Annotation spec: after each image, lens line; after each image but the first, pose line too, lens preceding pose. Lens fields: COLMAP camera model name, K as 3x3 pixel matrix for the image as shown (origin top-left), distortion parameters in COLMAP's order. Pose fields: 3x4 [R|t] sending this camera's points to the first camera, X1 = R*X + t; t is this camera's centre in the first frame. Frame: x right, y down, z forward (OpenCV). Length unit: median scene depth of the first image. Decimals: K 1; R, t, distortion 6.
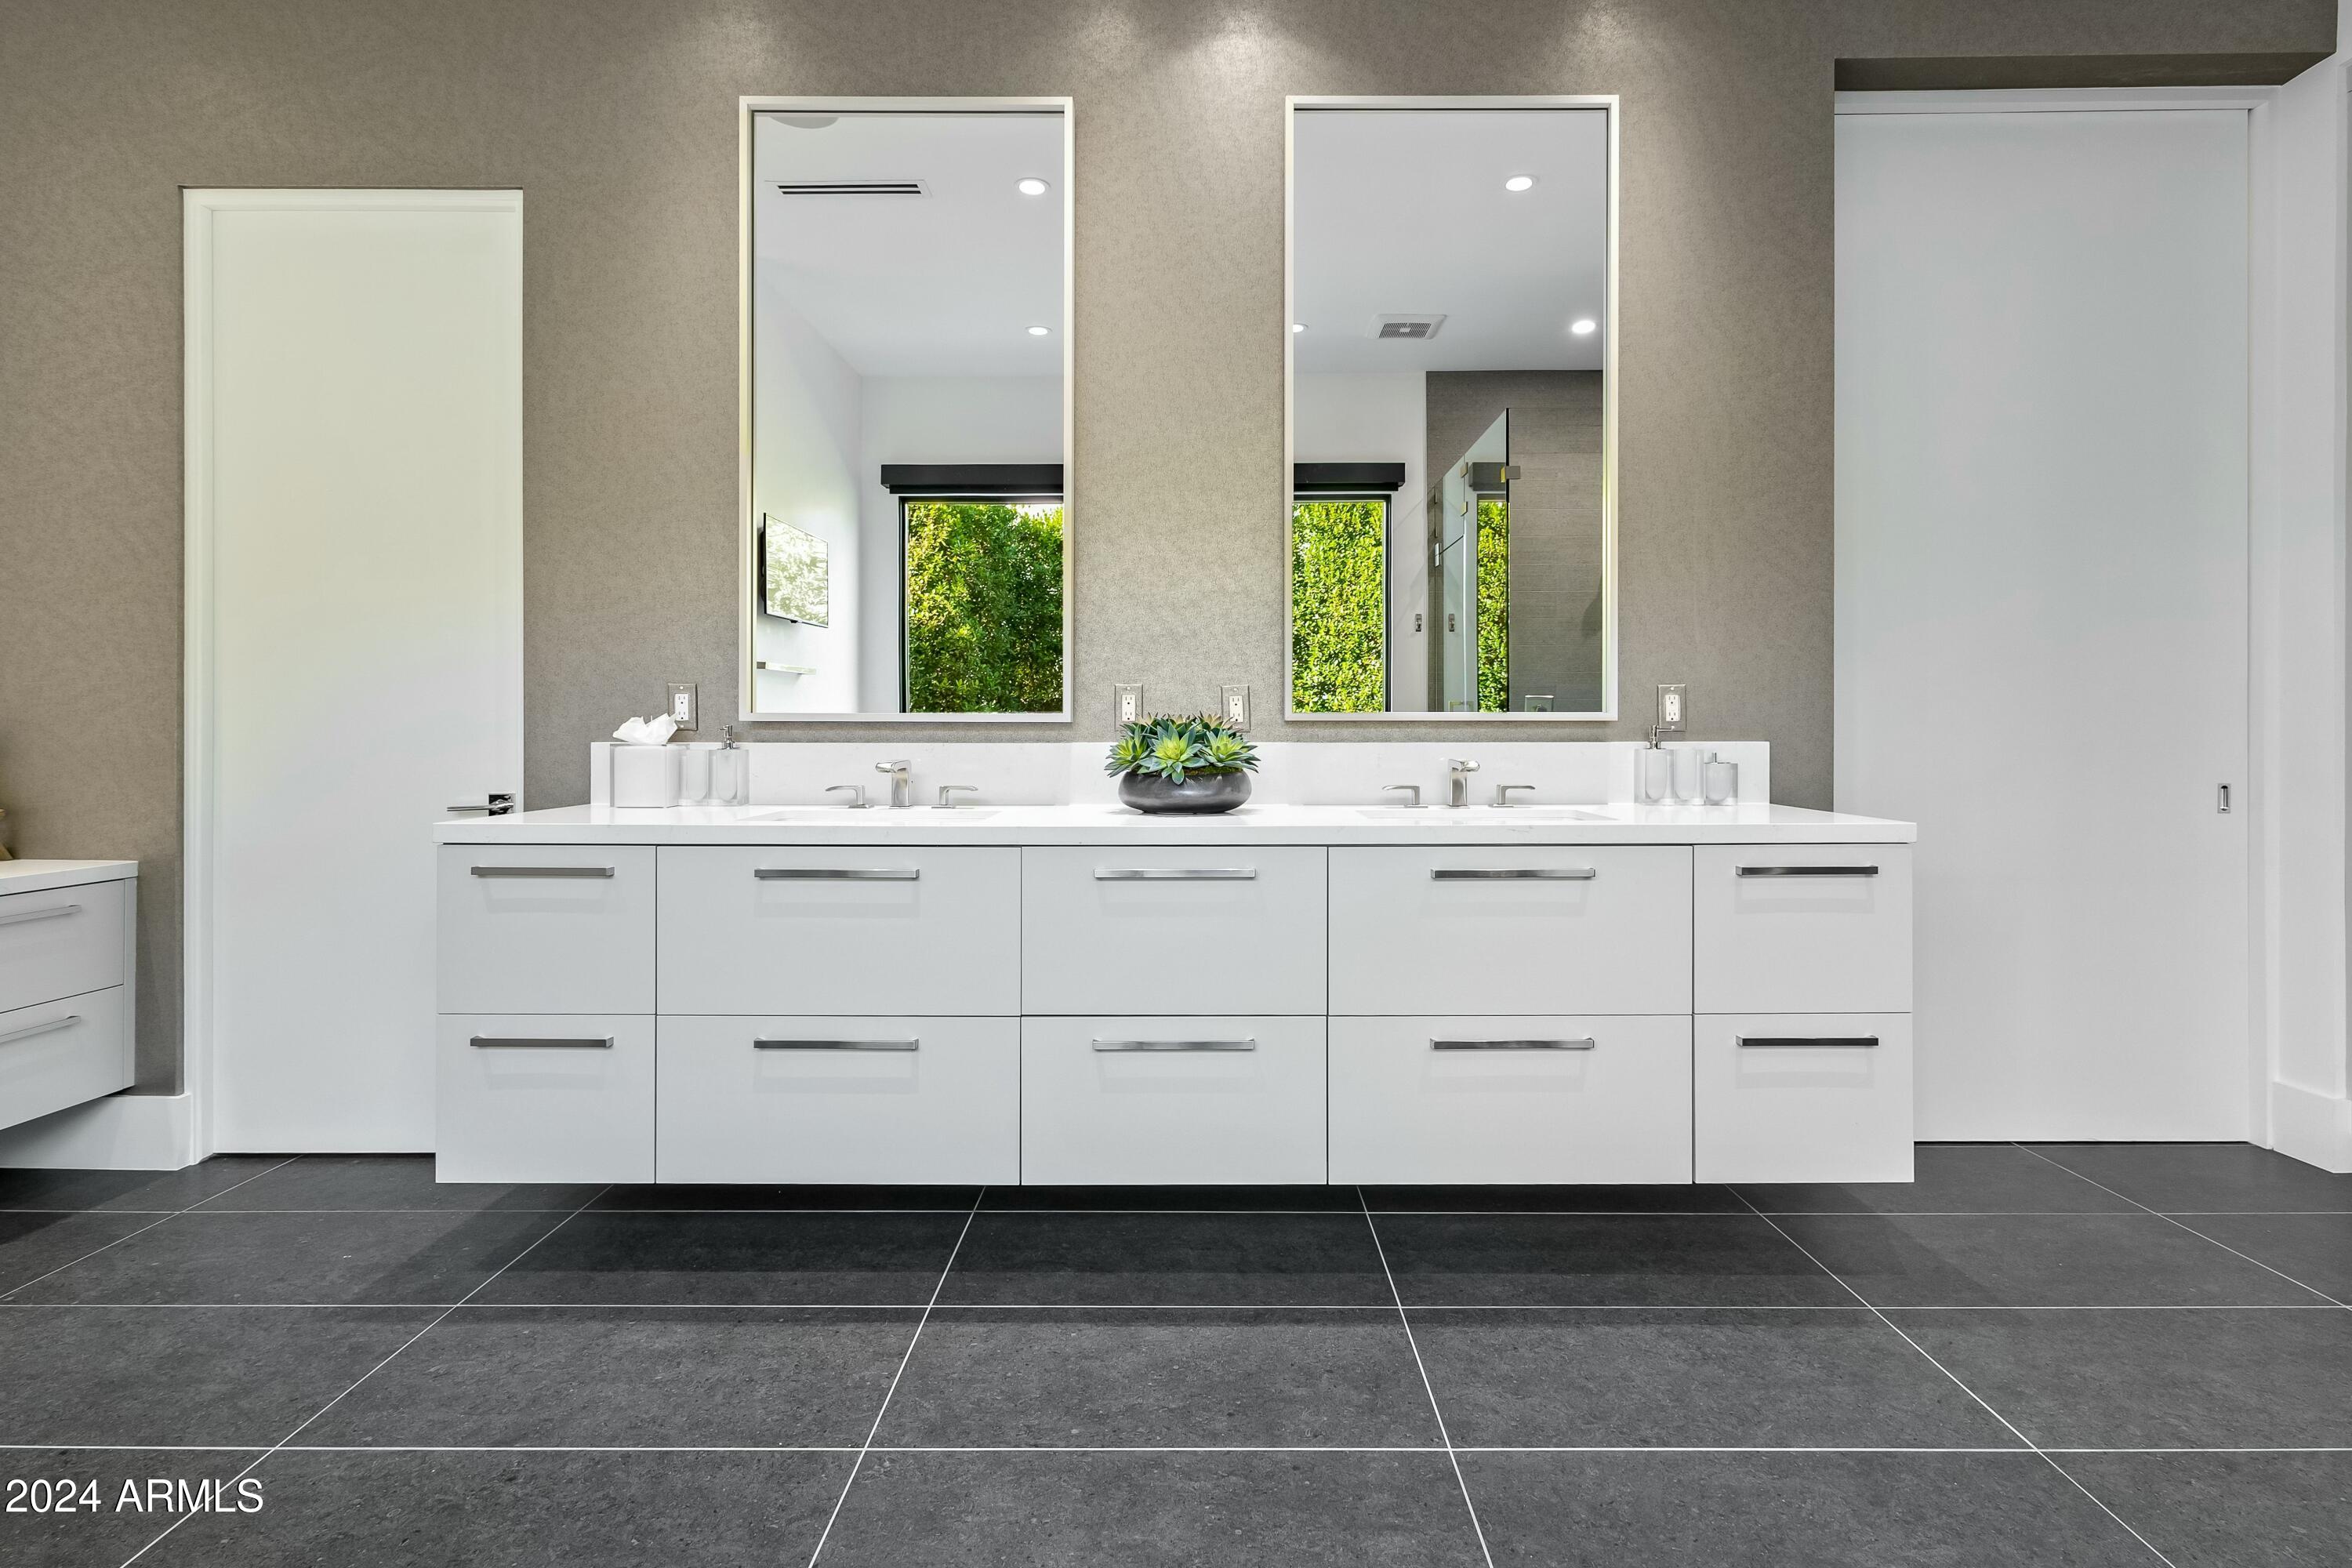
lens RADIAL K [[1176.9, 0, 1180.7], [0, 1176.9, 738.1], [0, 0, 1]] dist [0.001324, -0.000804]
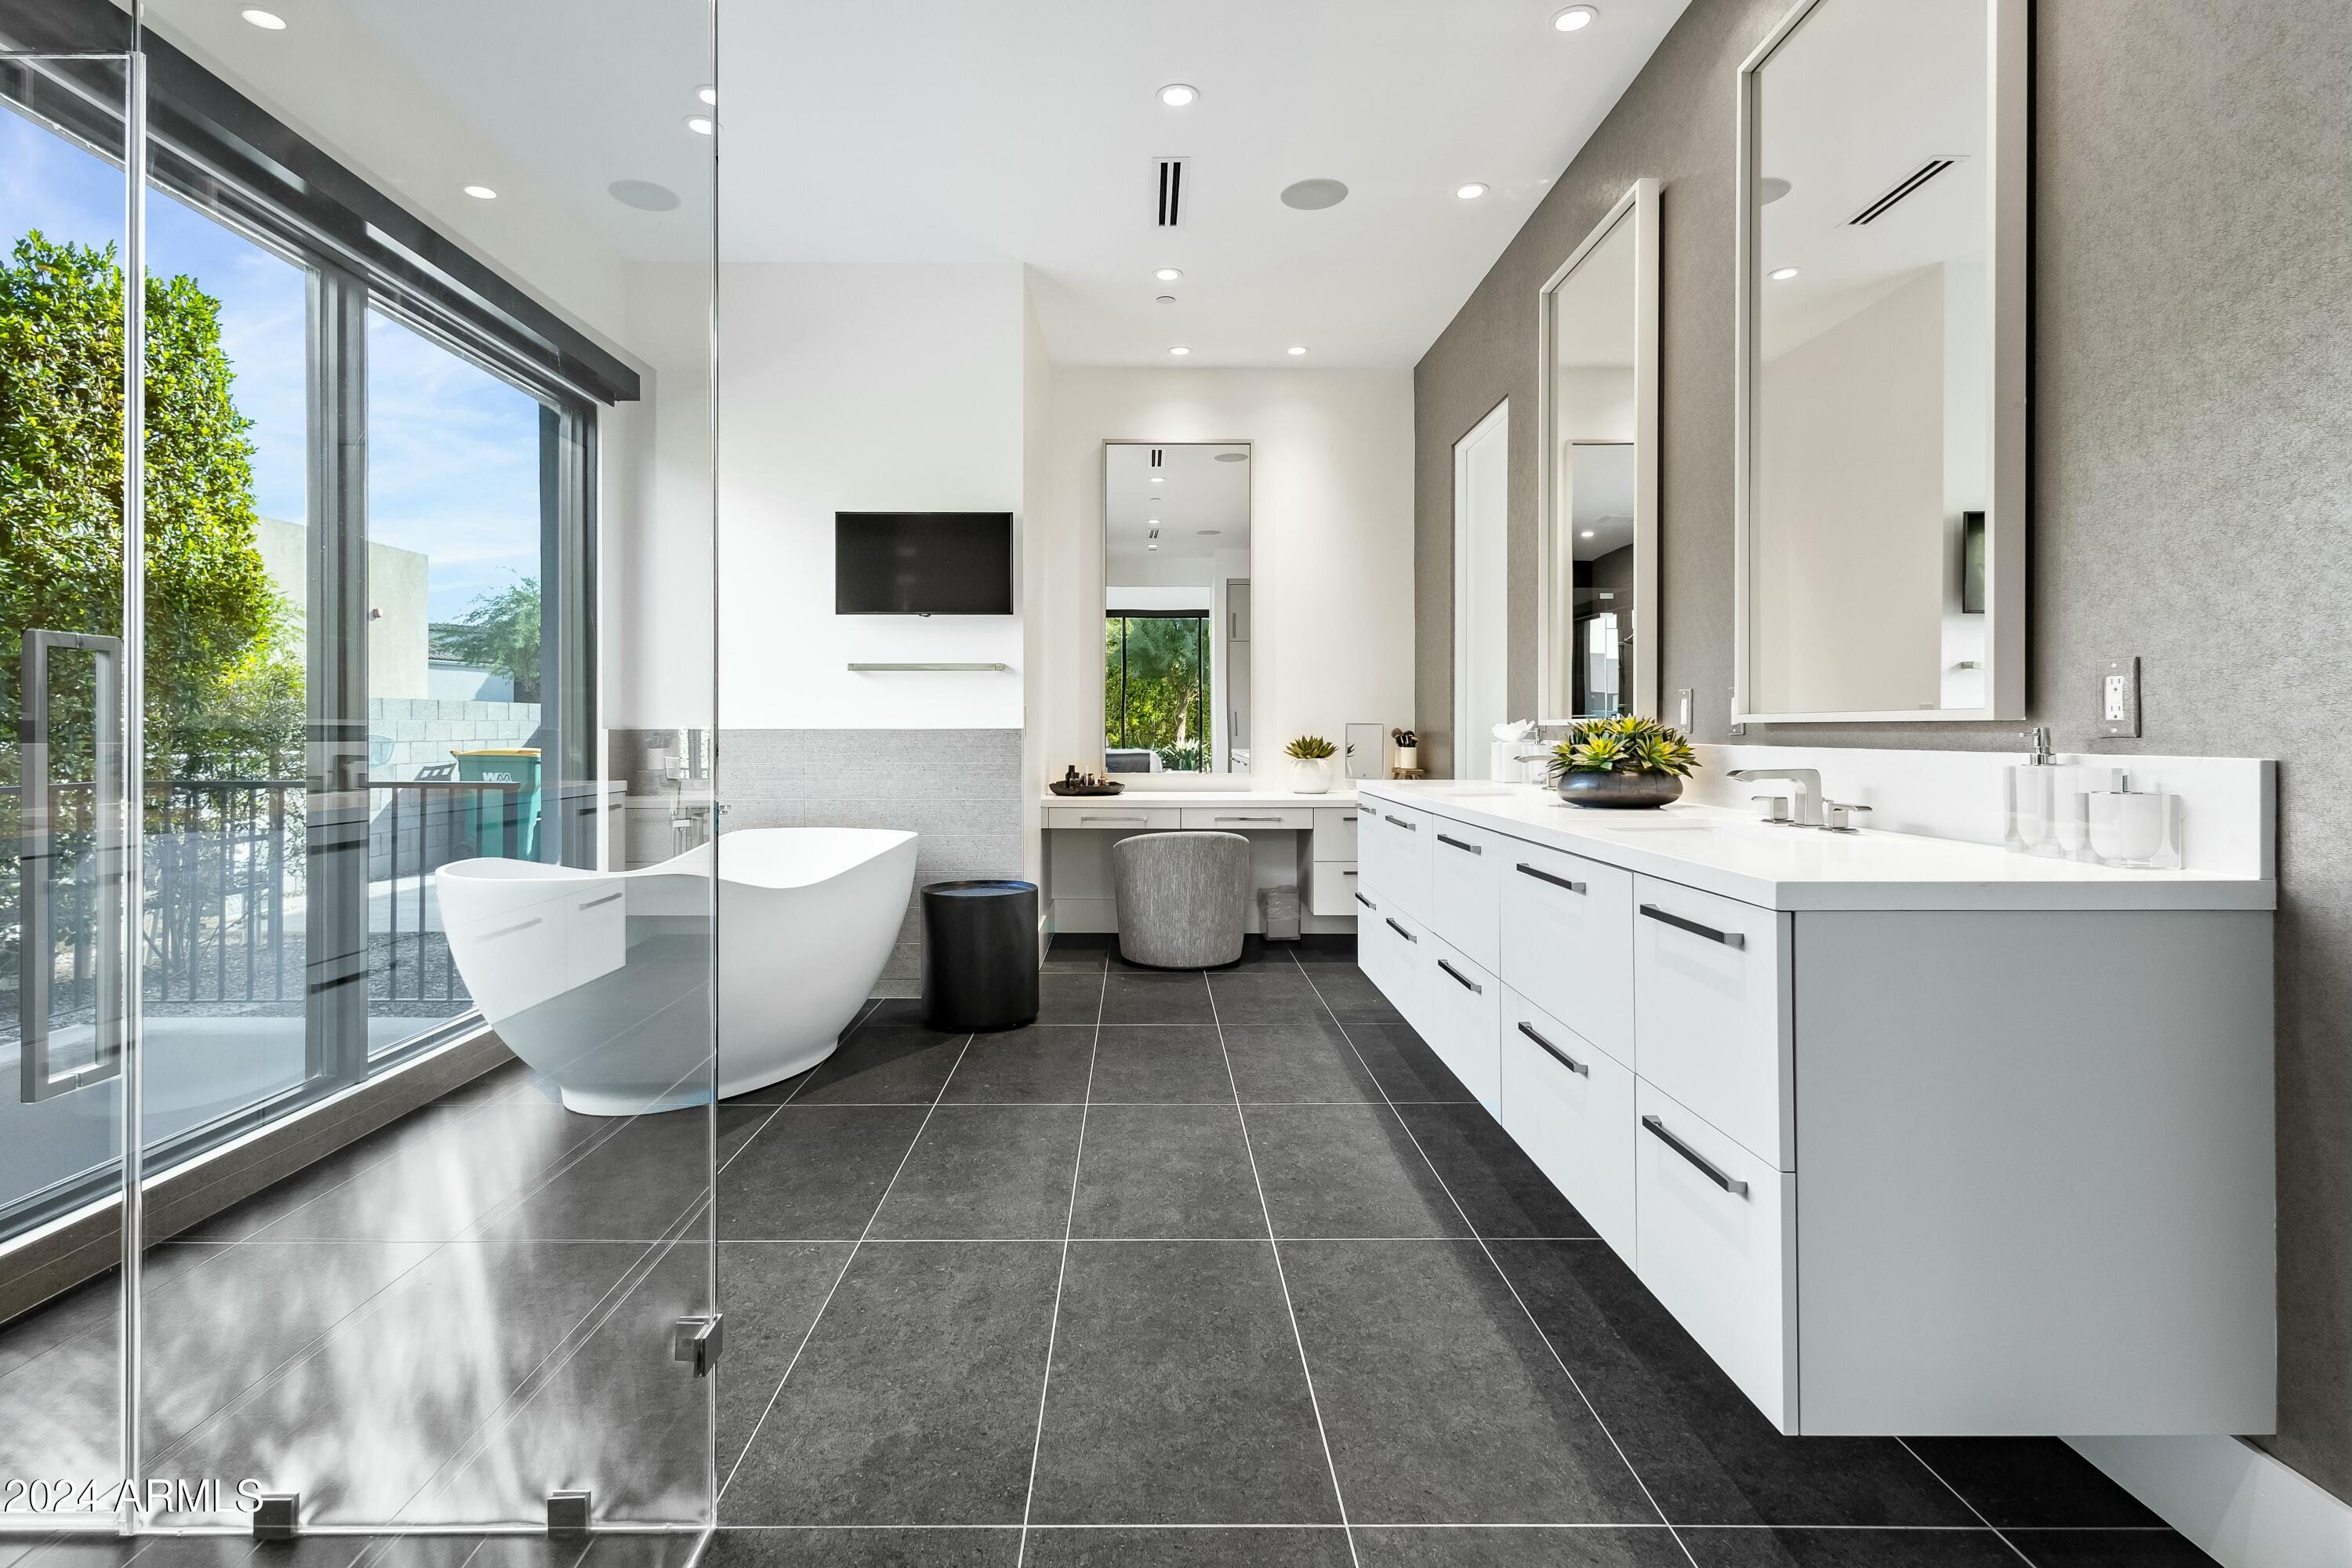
lens RADIAL K [[1147.8, 0, 1167.5], [0, 1147.8, 719.0], [0, 0, 1]] dist [0.000103, -0.000310]
pose [[0.032018, -0.001299, -0.999486, 1.345367], [0.000689, 0.999999, -0.001277, -0.020146], [0.999487, -0.000648, 0.032019, 0.691134]]
